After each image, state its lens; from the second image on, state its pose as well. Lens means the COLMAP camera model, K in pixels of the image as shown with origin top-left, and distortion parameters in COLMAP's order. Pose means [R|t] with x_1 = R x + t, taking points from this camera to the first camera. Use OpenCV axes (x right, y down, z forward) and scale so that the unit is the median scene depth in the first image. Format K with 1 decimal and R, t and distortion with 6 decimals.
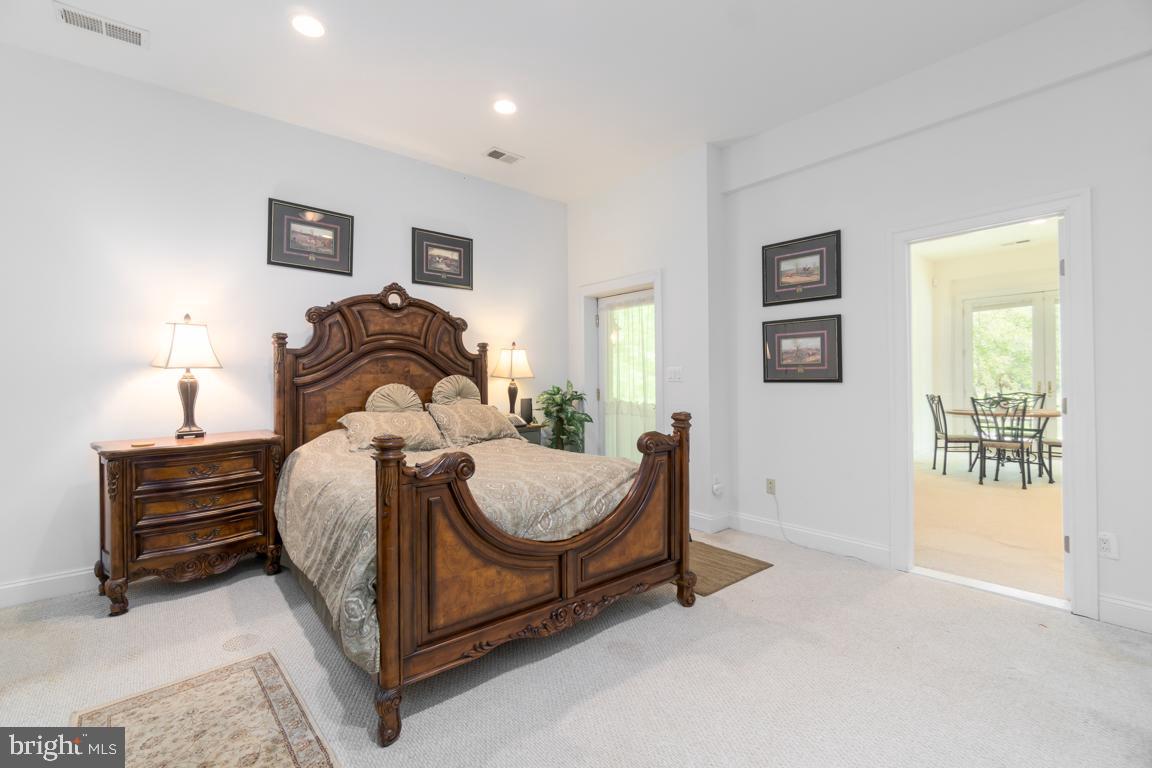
lens RADIAL K [[506.3, 0, 575.9], [0, 506.3, 380.2], [0, 0, 1]] dist [0.011642, 0.000169]
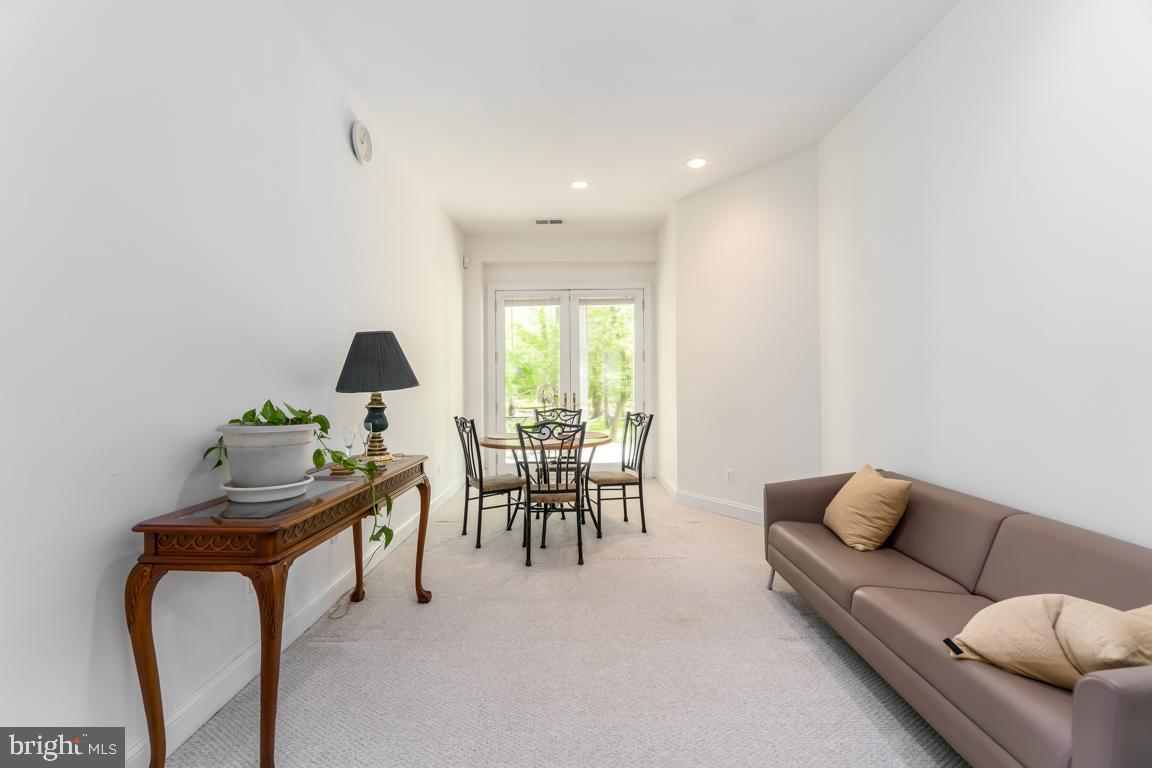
lens RADIAL K [[506.3, 0, 575.3], [0, 506.3, 384.9], [0, 0, 1]] dist [0.011642, 0.000169]
pose [[0.675859, 0.006358, 0.737004, 0.339213], [-0.003642, 0.999979, -0.005287, -0.008671], [-0.737022, 0.000889, 0.675868, 0.484787]]
